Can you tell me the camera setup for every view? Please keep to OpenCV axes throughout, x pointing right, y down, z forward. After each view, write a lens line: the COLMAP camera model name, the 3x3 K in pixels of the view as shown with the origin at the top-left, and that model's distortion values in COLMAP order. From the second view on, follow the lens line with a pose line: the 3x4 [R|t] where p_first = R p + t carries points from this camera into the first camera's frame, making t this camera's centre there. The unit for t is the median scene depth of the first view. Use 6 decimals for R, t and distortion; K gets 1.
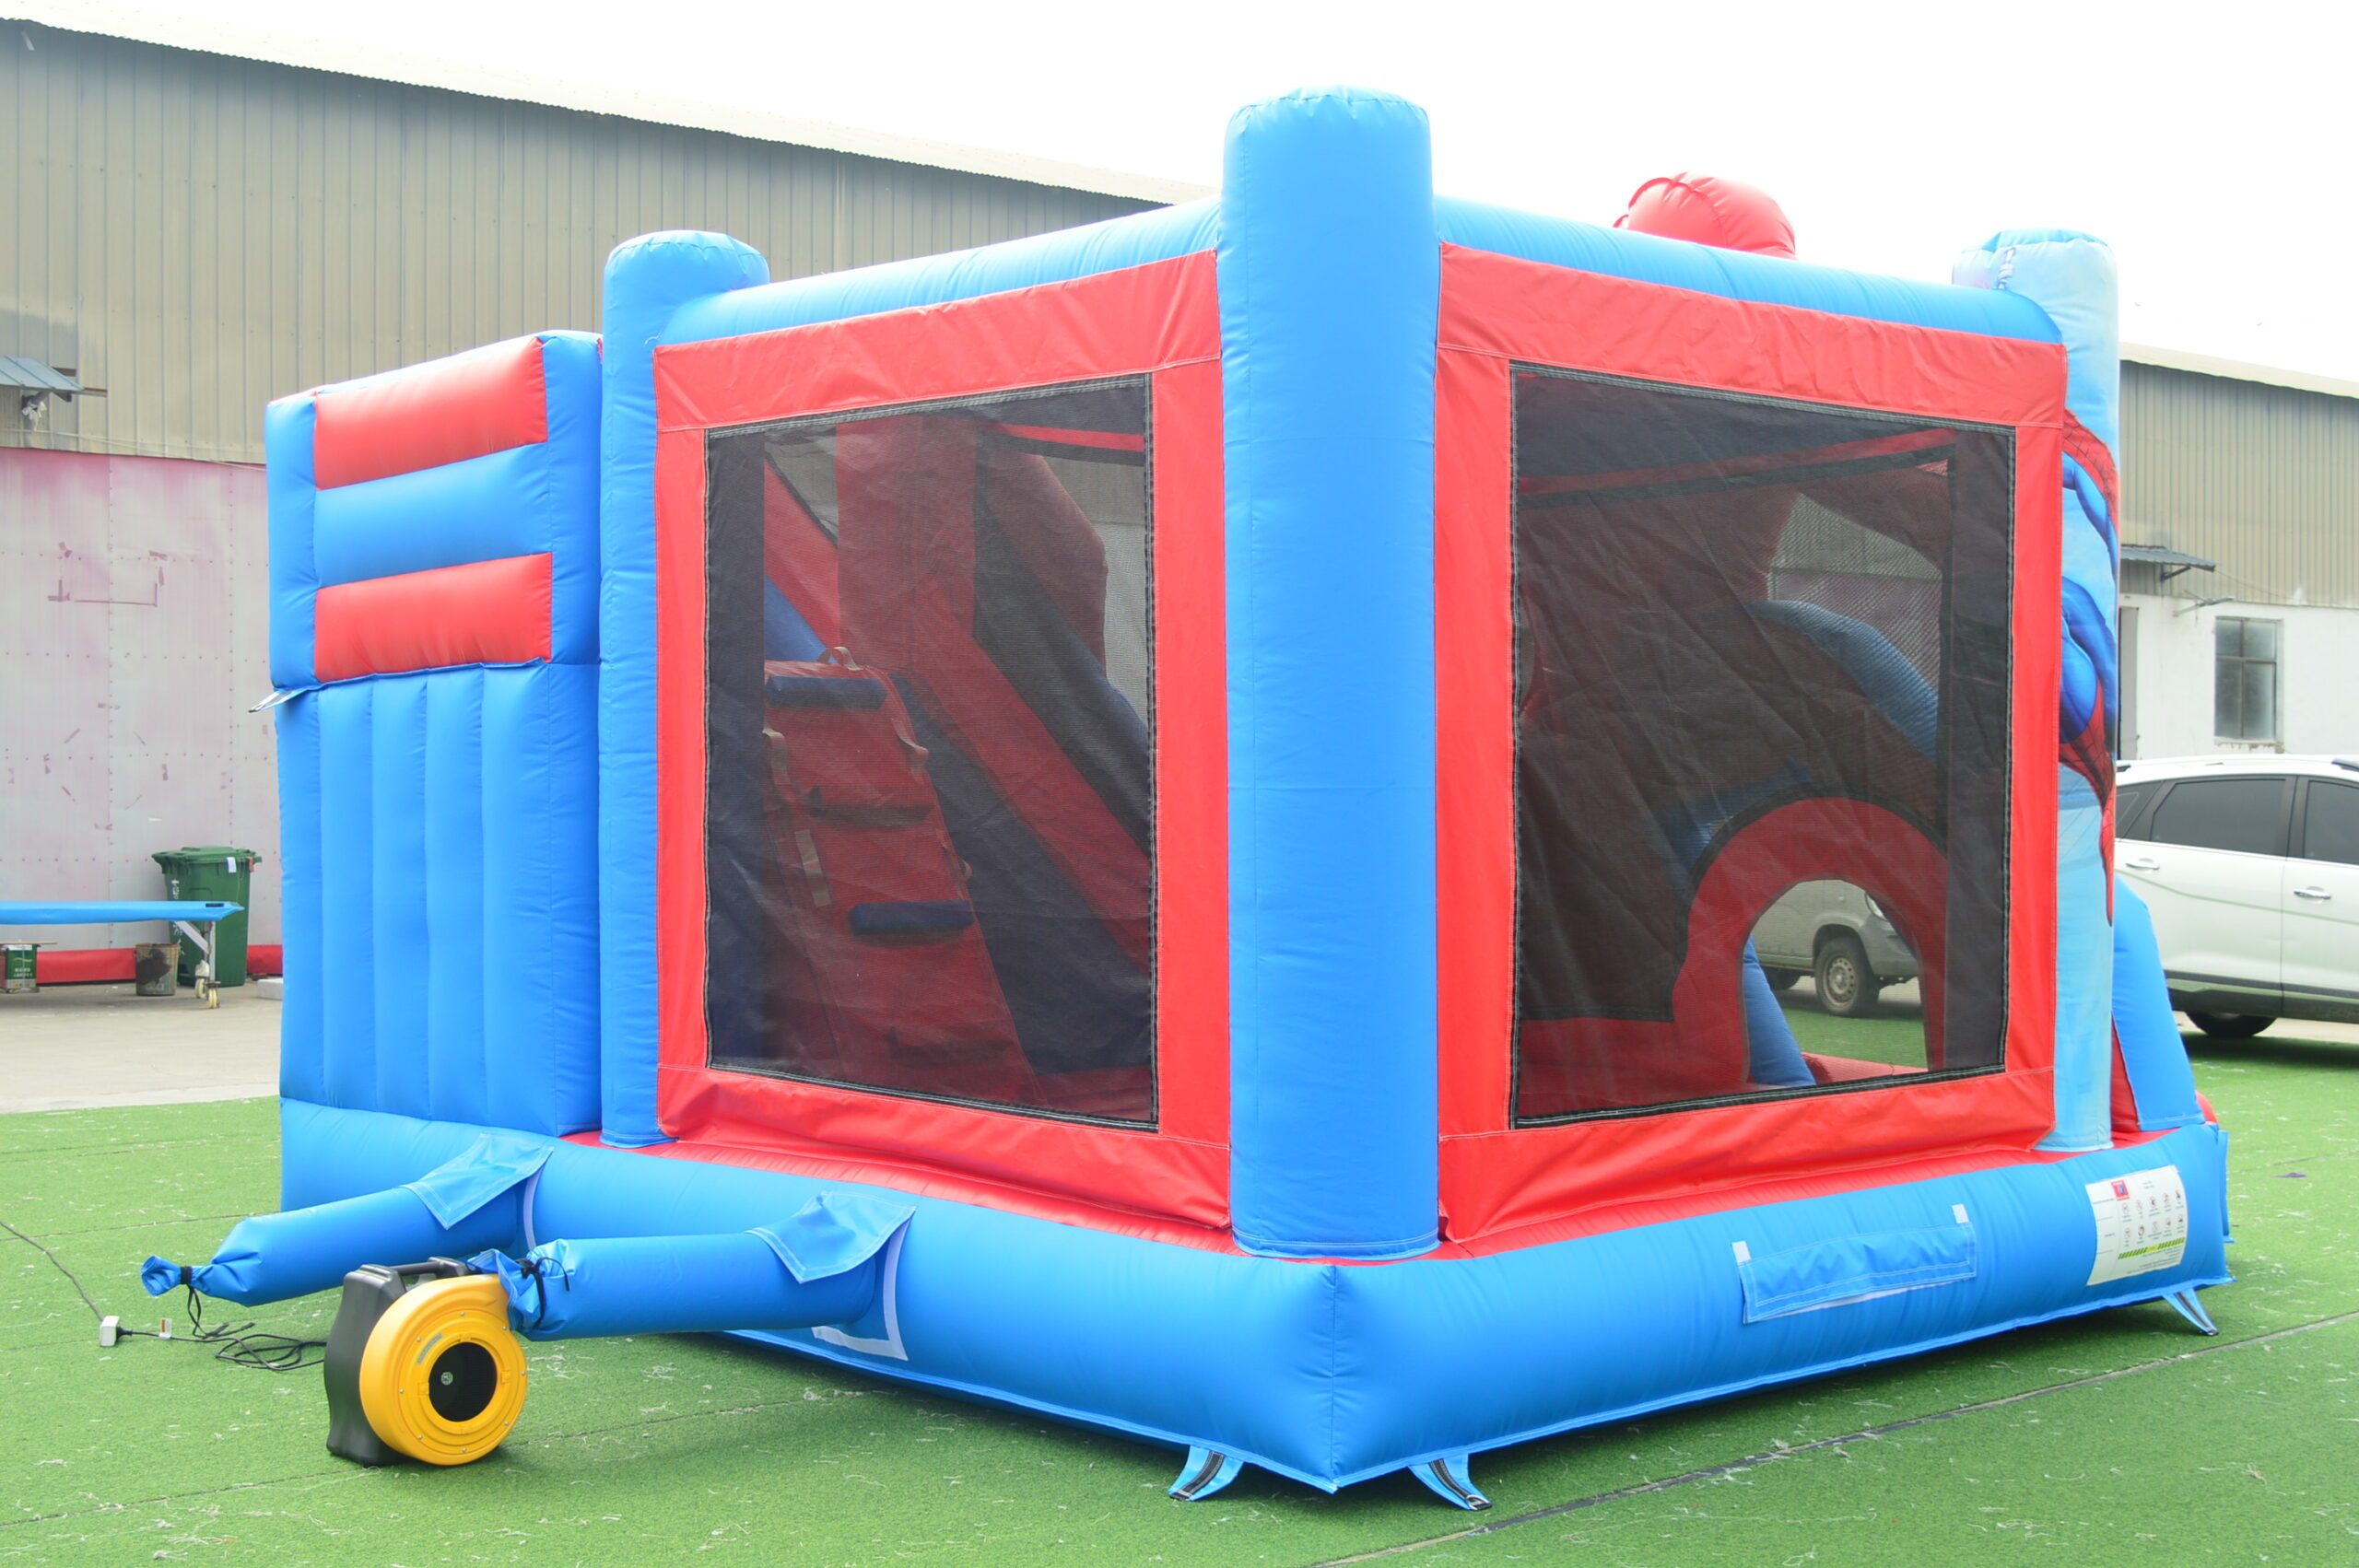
lens RADIAL K [[3216.4, 0, 1178.8], [0, 3216.4, 785.6], [0, 0, 1]] dist [-0.011088, 0.000000]
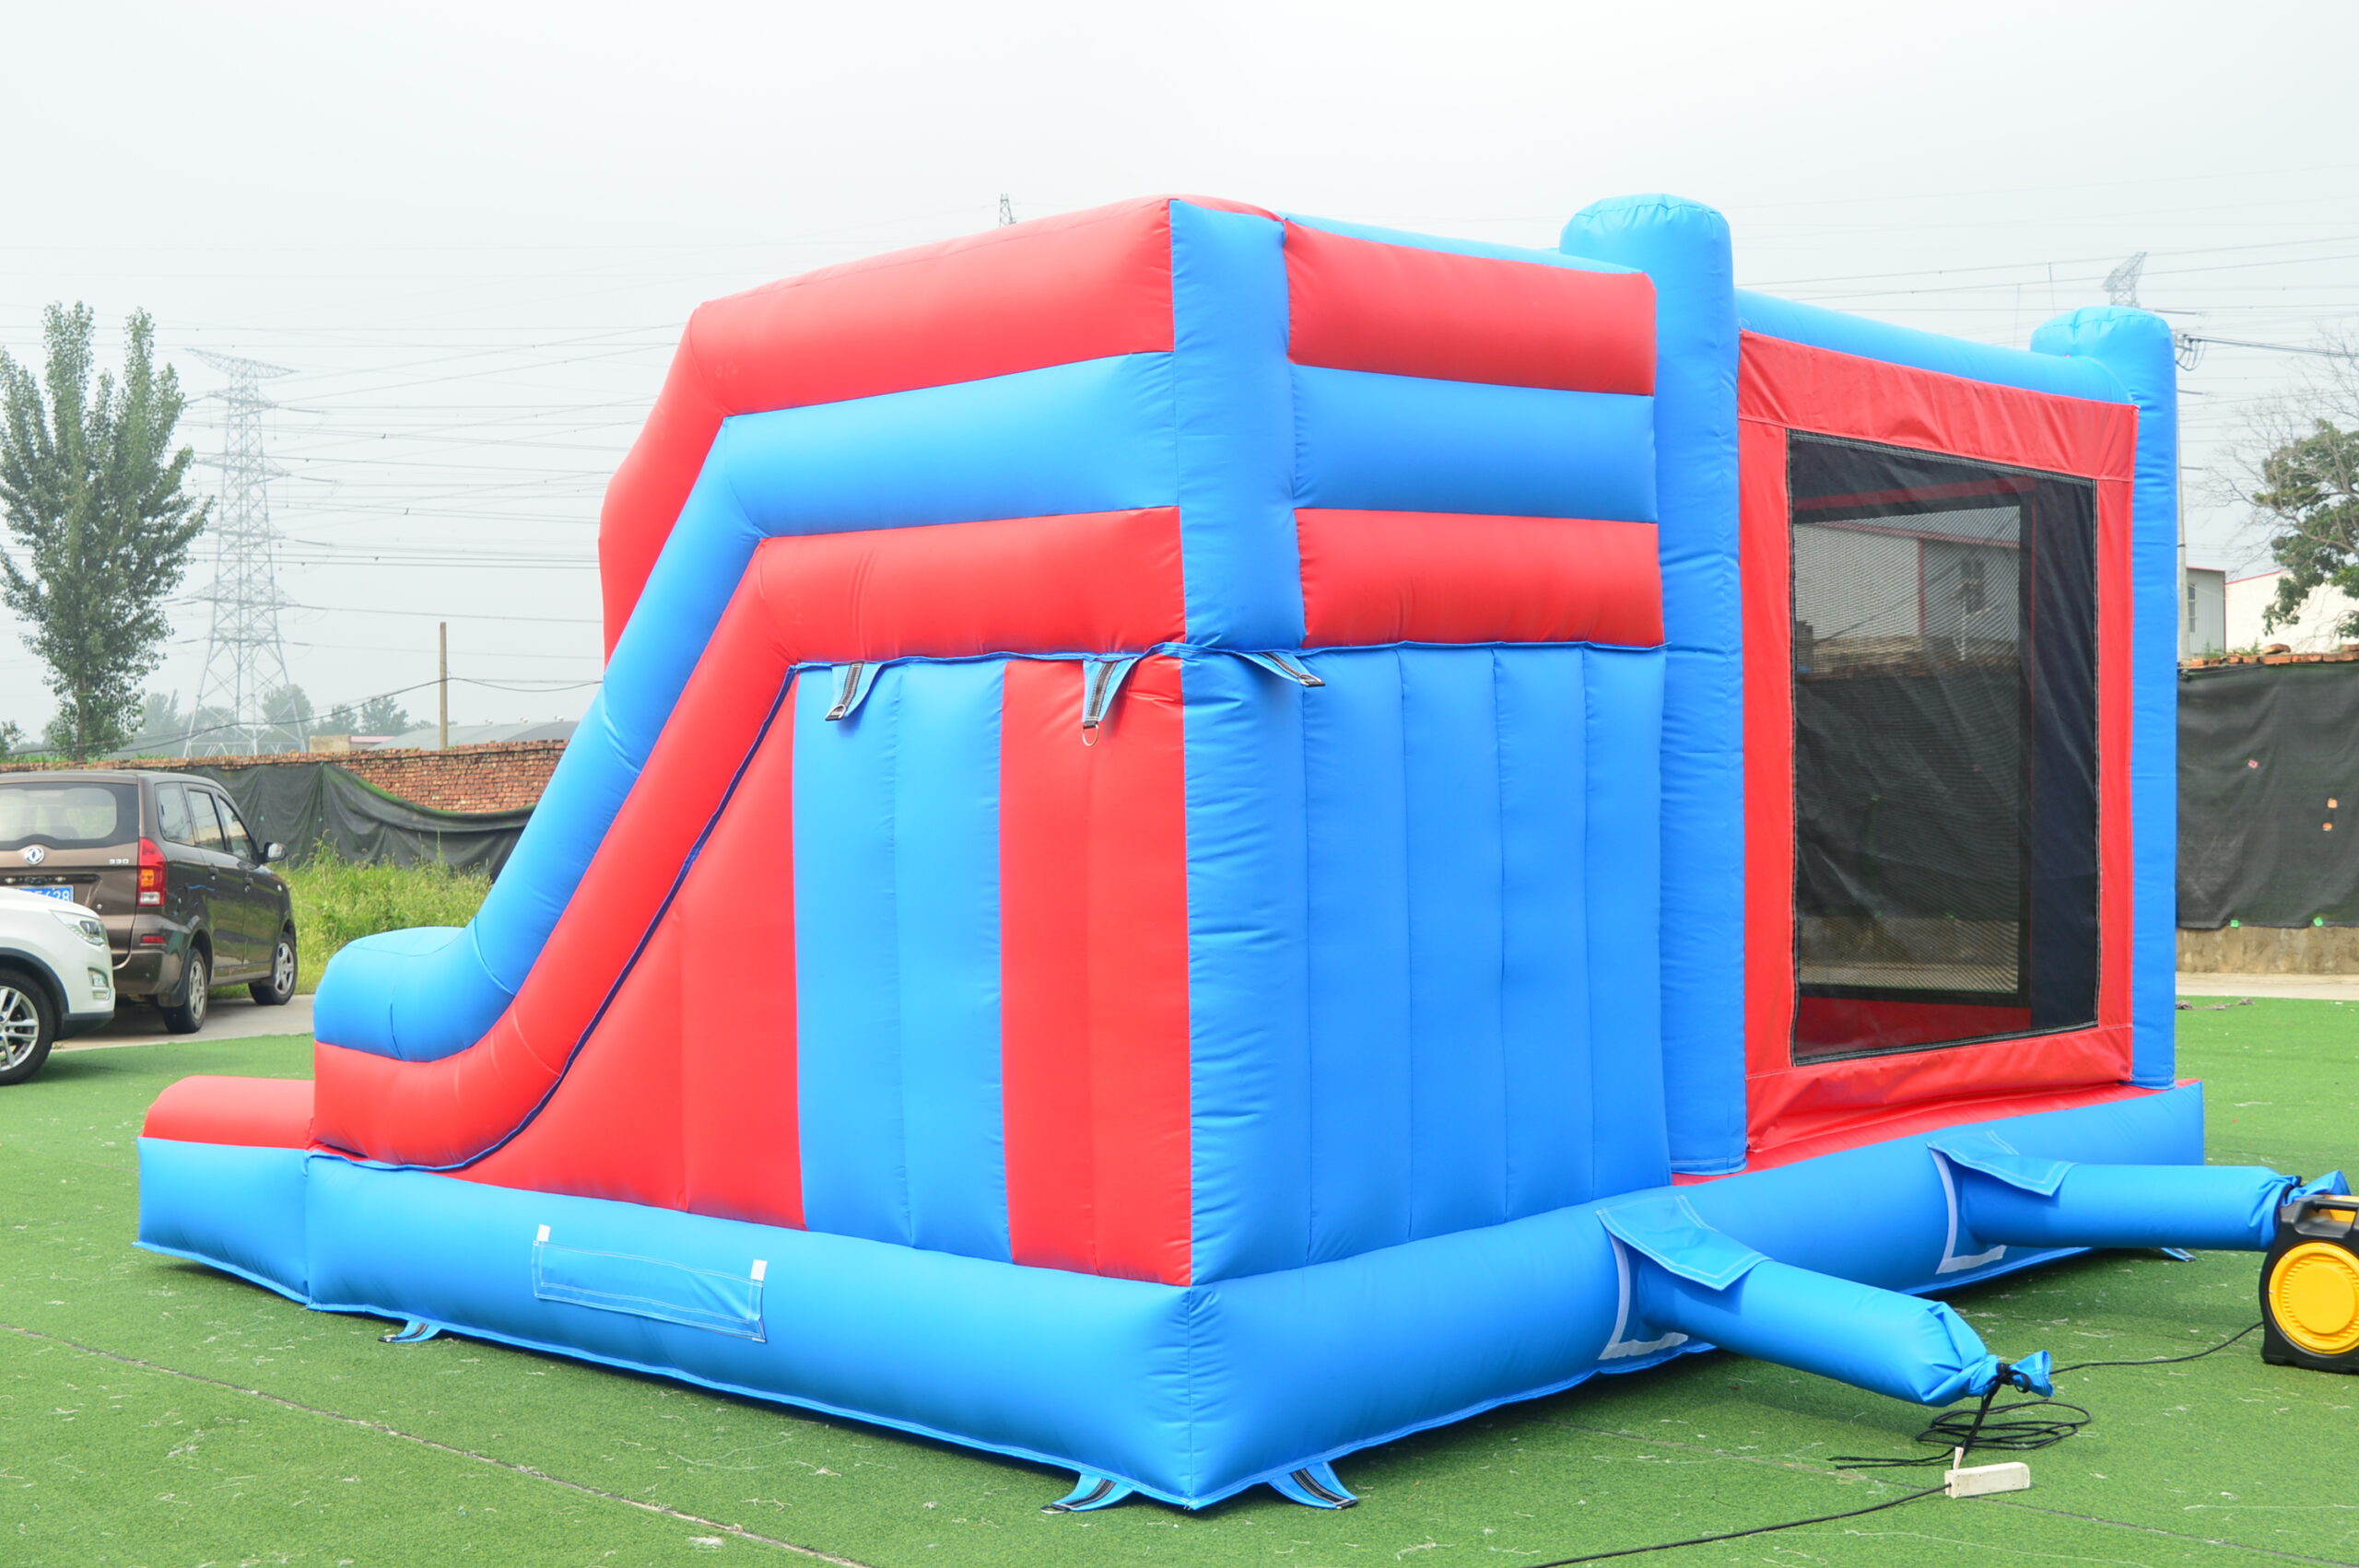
lens RADIAL K [[2878.0, 0, 1169.5], [0, 2878.0, 773.4], [0, 0, 1]] dist [-0.053370, 0.000000]
pose [[-0.072116, 0.000687, 0.997396, -1.025654], [0.015662, 0.999877, 0.000443, -0.006929], [-0.997273, 0.015653, -0.072118, 1.260121]]
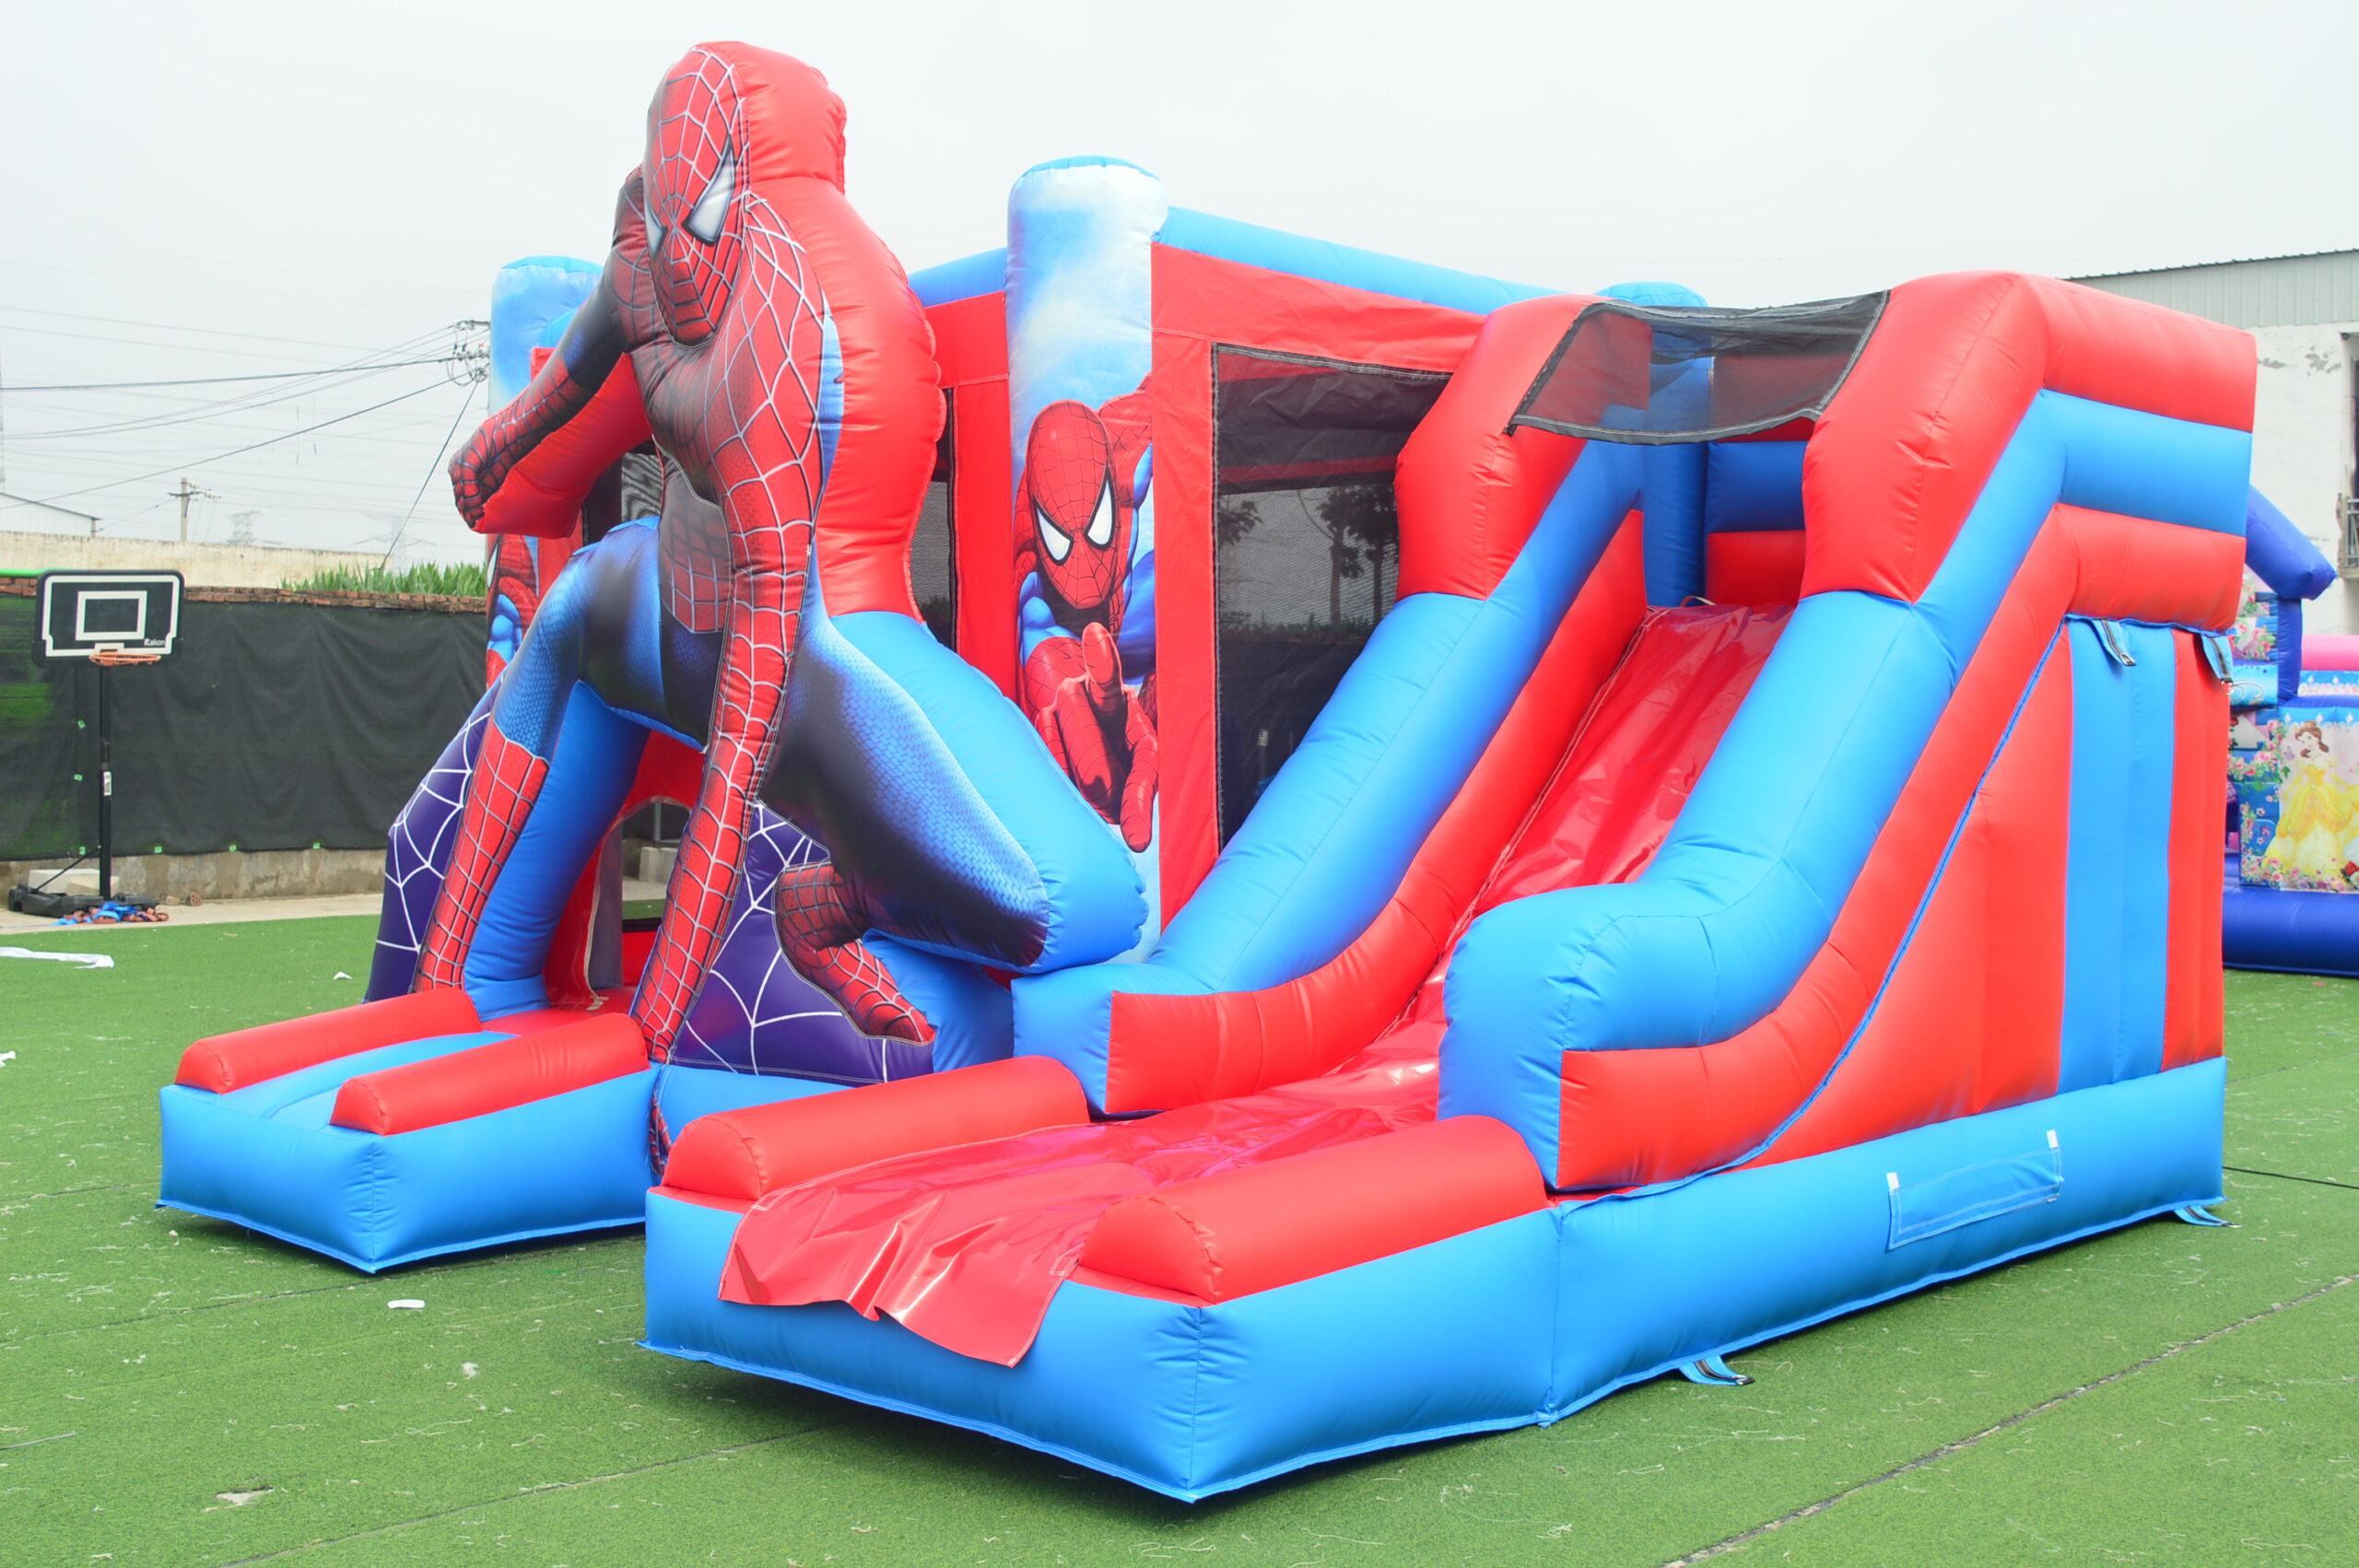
lens RADIAL K [[2794.4, 0, 1167.4], [0, 2794.4, 782.6], [0, 0, 1]] dist [-0.040026, 0.000000]
pose [[-0.994610, -0.008062, -0.103371, 0.160632], [-0.010856, 0.999590, 0.026490, -0.004418], [0.103115, 0.027470, -0.994290, 2.175512]]
